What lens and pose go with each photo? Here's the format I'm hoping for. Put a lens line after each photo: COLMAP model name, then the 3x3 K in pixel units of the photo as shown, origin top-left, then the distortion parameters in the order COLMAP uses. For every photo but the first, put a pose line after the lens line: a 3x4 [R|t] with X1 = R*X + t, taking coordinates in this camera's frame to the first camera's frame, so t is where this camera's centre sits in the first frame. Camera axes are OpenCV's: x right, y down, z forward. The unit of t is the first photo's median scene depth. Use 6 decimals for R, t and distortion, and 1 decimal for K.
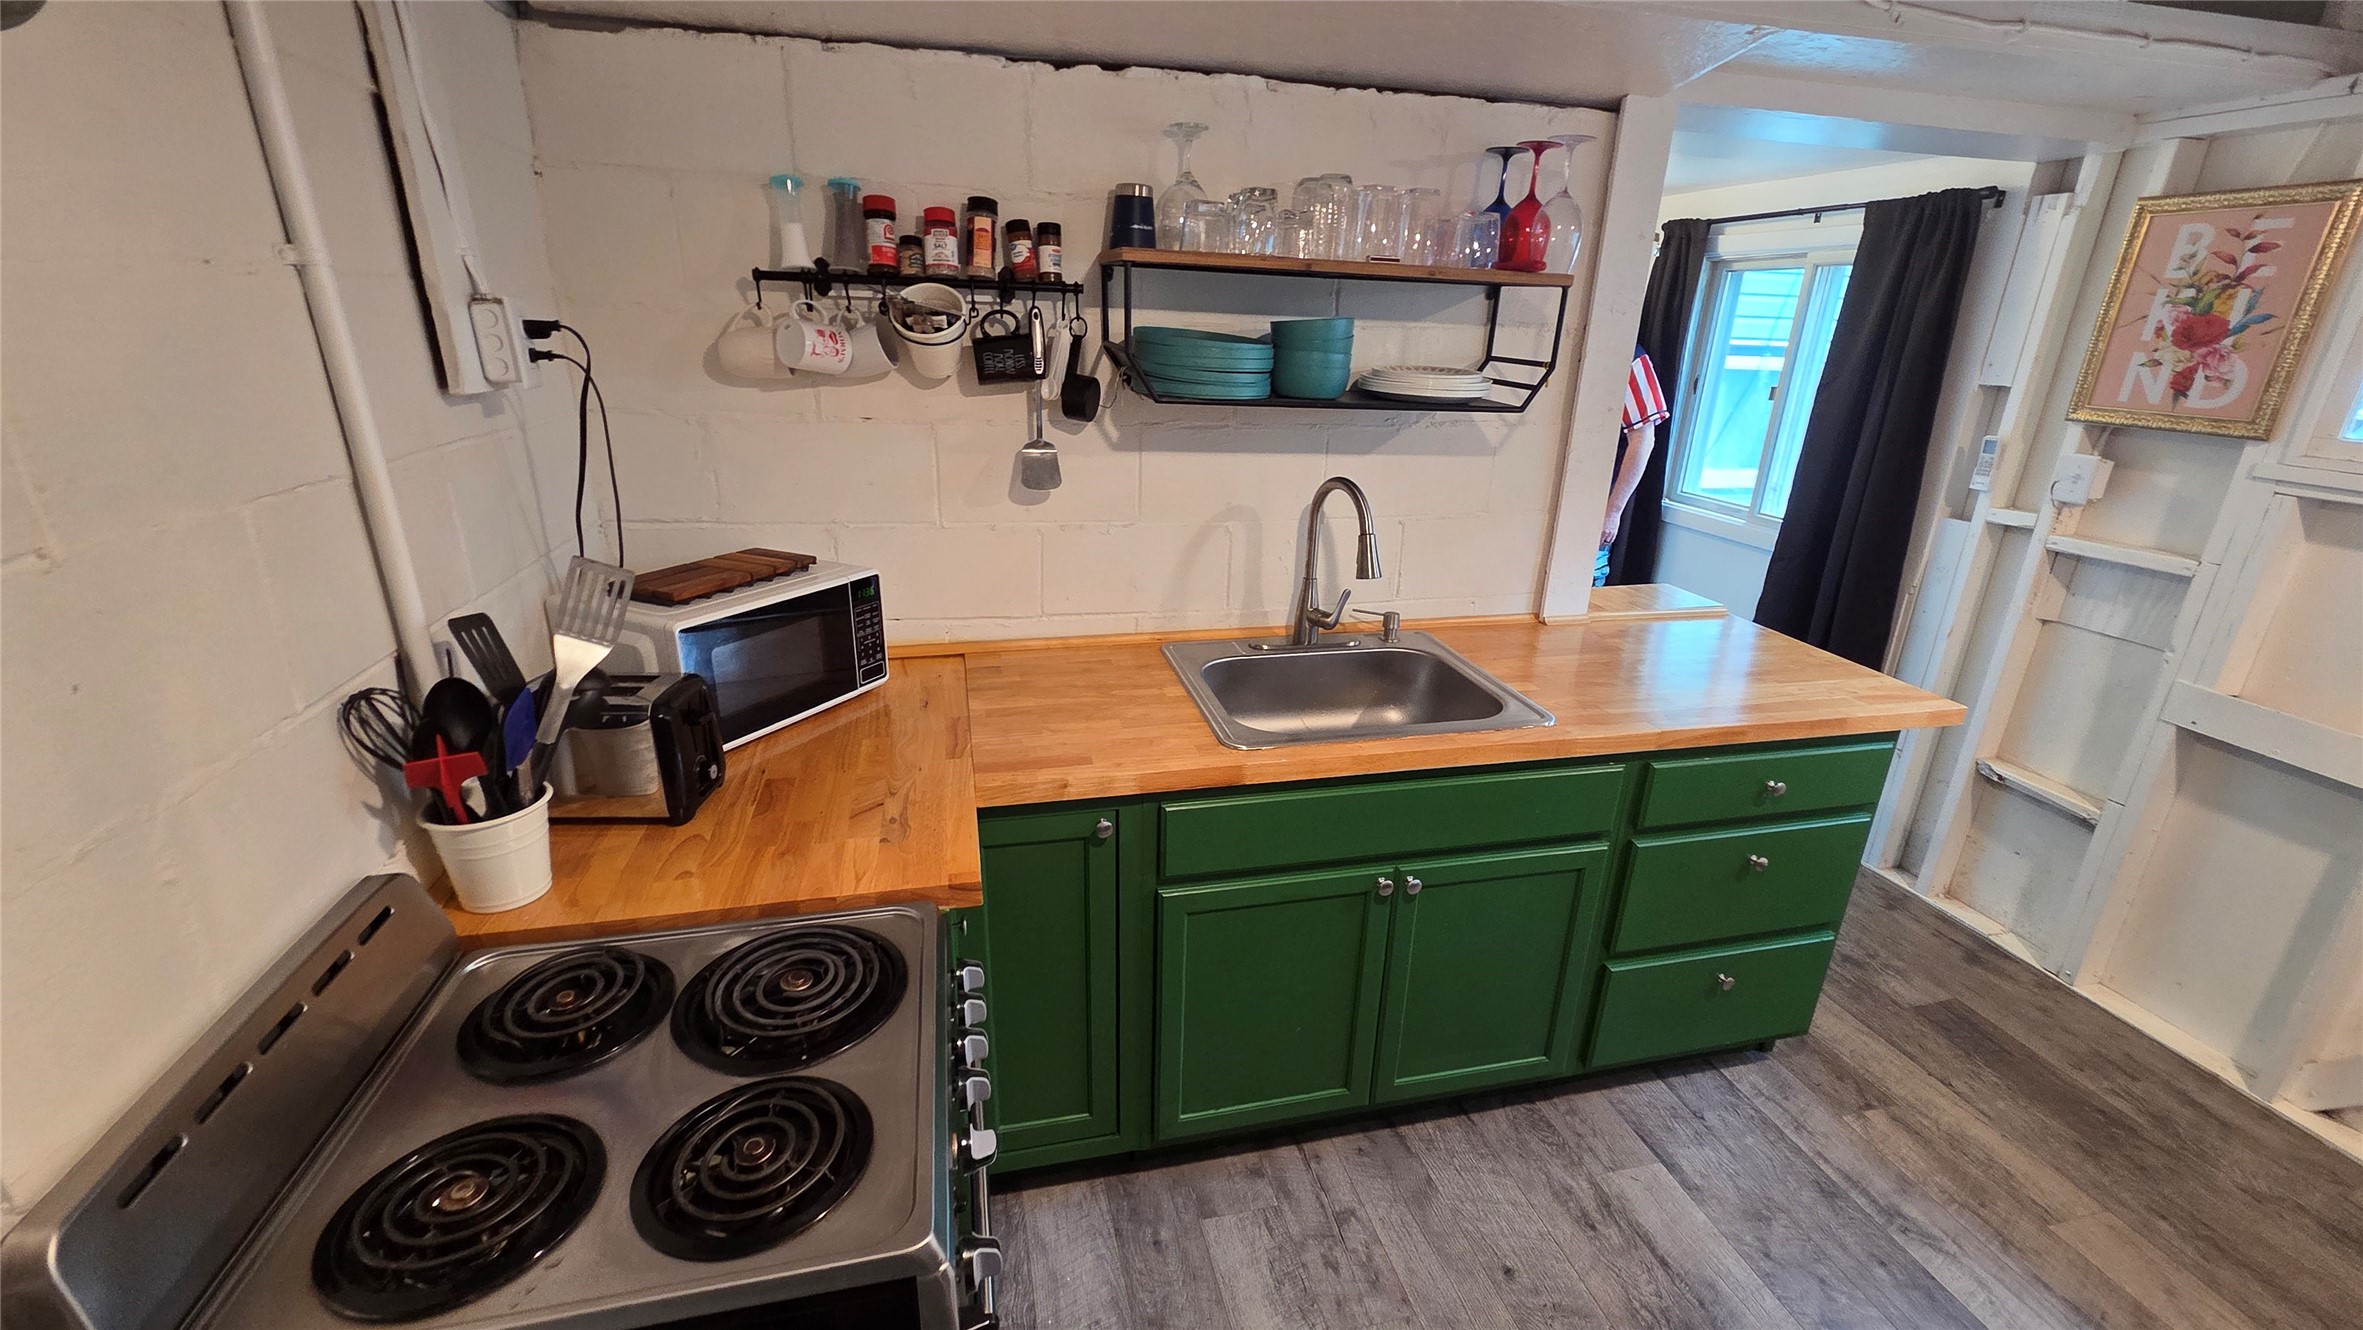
lens RADIAL K [[970.3, 0, 1185.2], [0, 970.3, 664.1], [0, 0, 1]] dist [-0.000341, 0.000789]
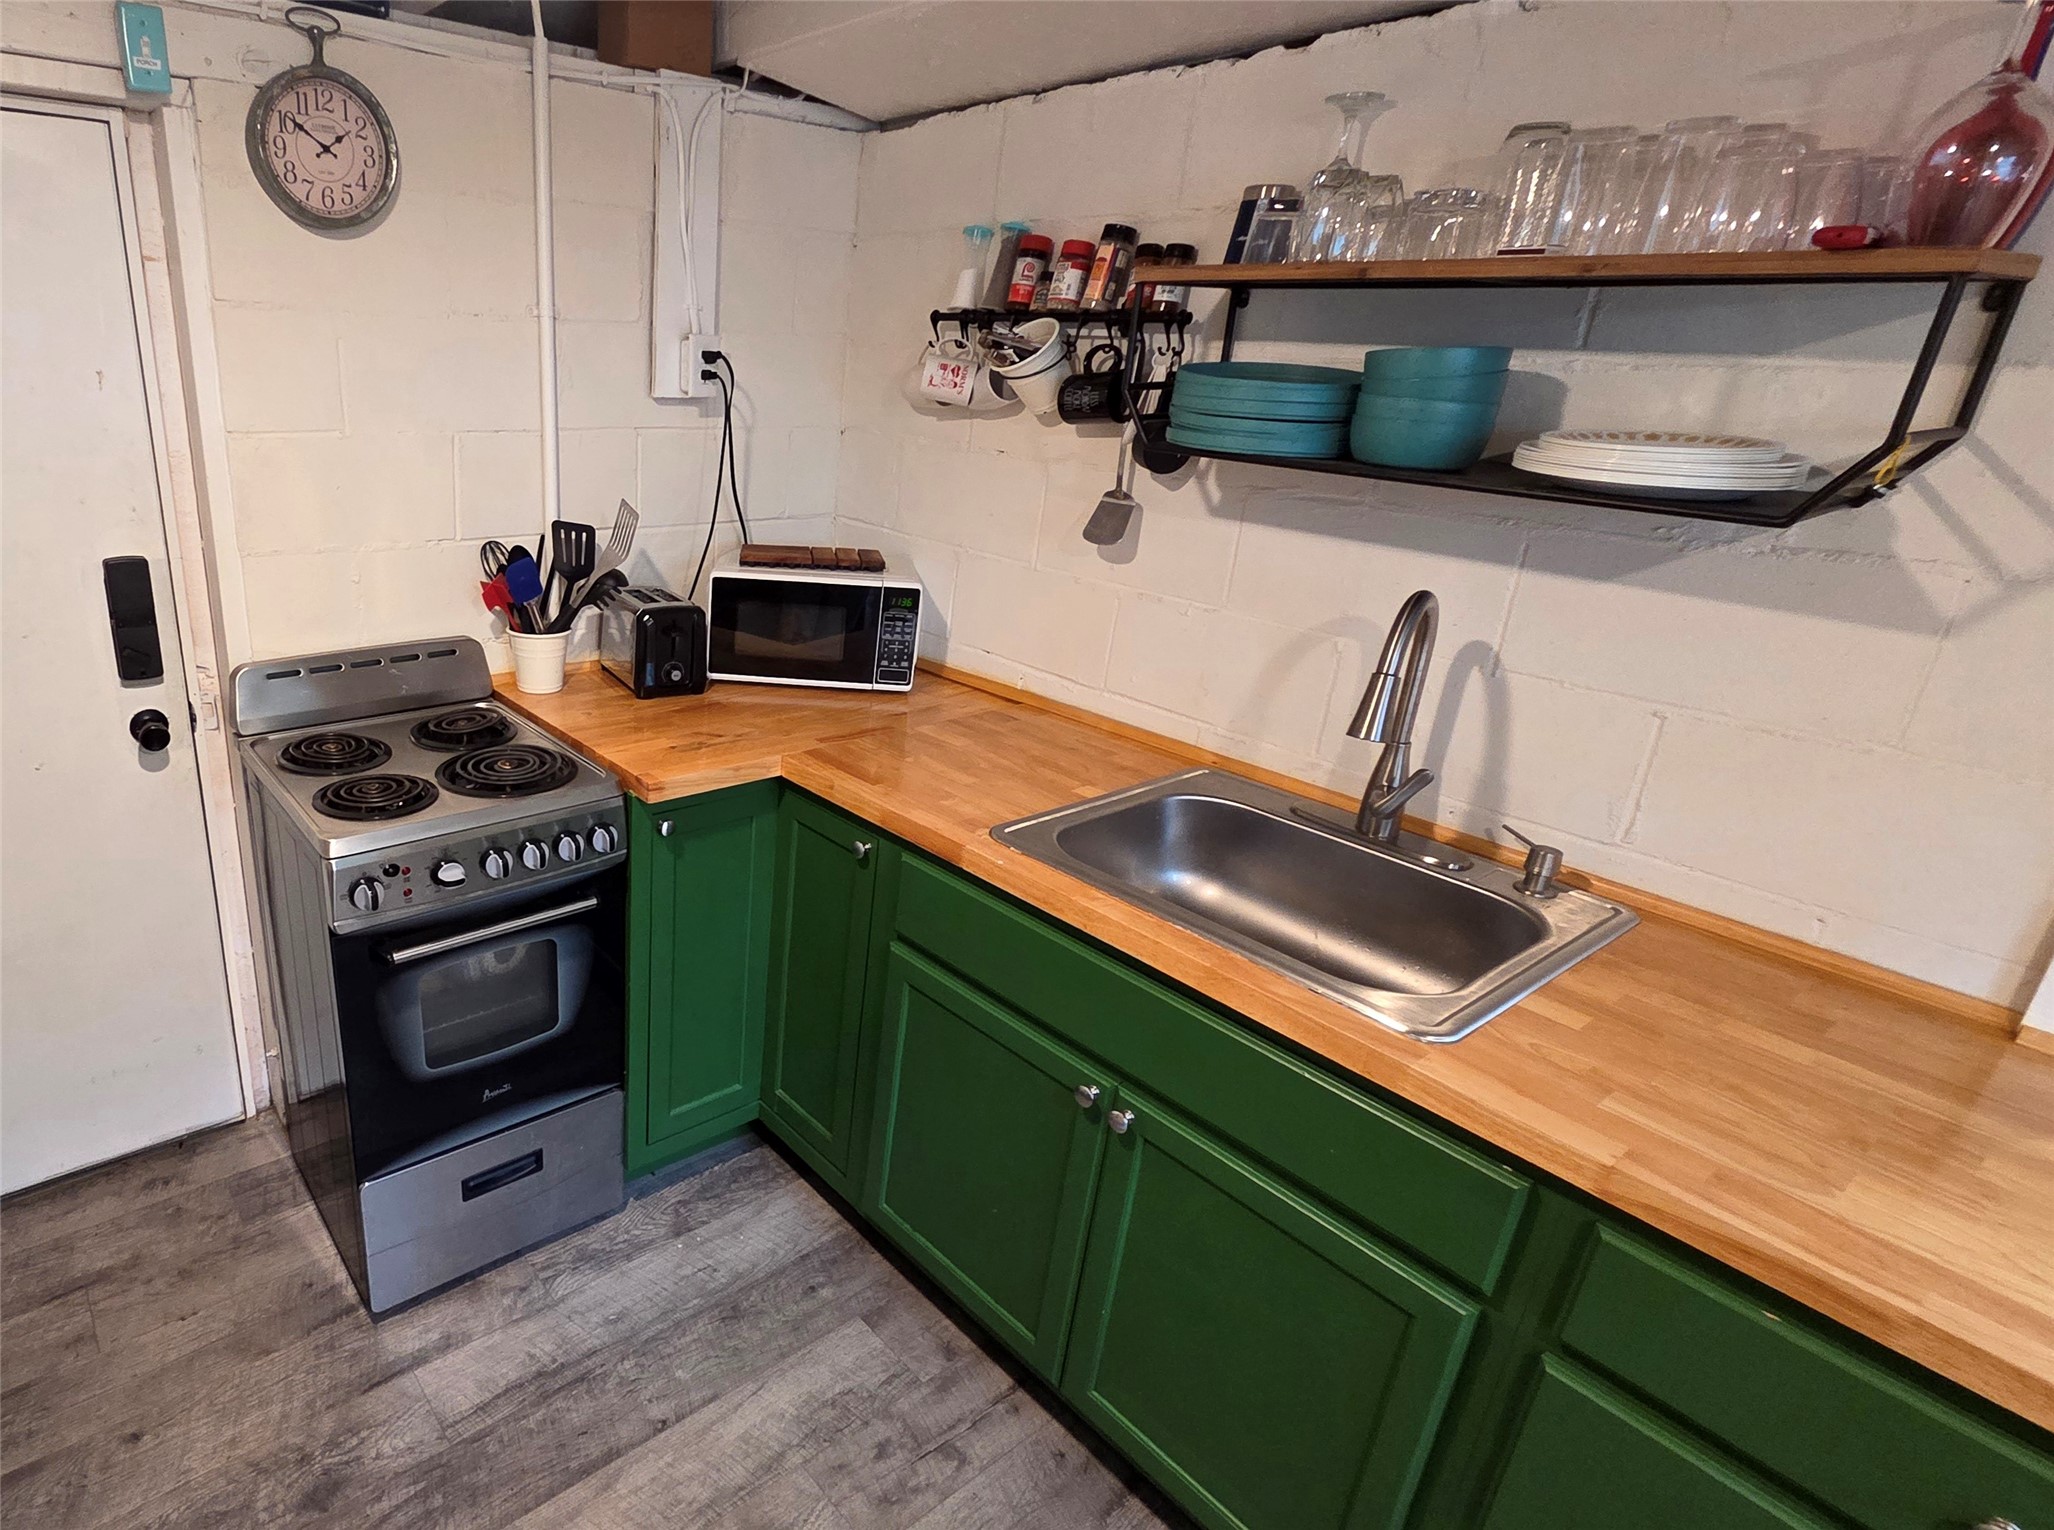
lens RADIAL K [[1119.3, 0, 704.3], [0, 1119.3, 767.5], [0, 0, 1]] dist [0.001105, -0.001176]
pose [[0.345954, 0.314192, -0.884081, 0.735473], [-0.333398, 0.921936, 0.197181, -0.072455], [0.877019, 0.226535, 0.423698, 0.292790]]
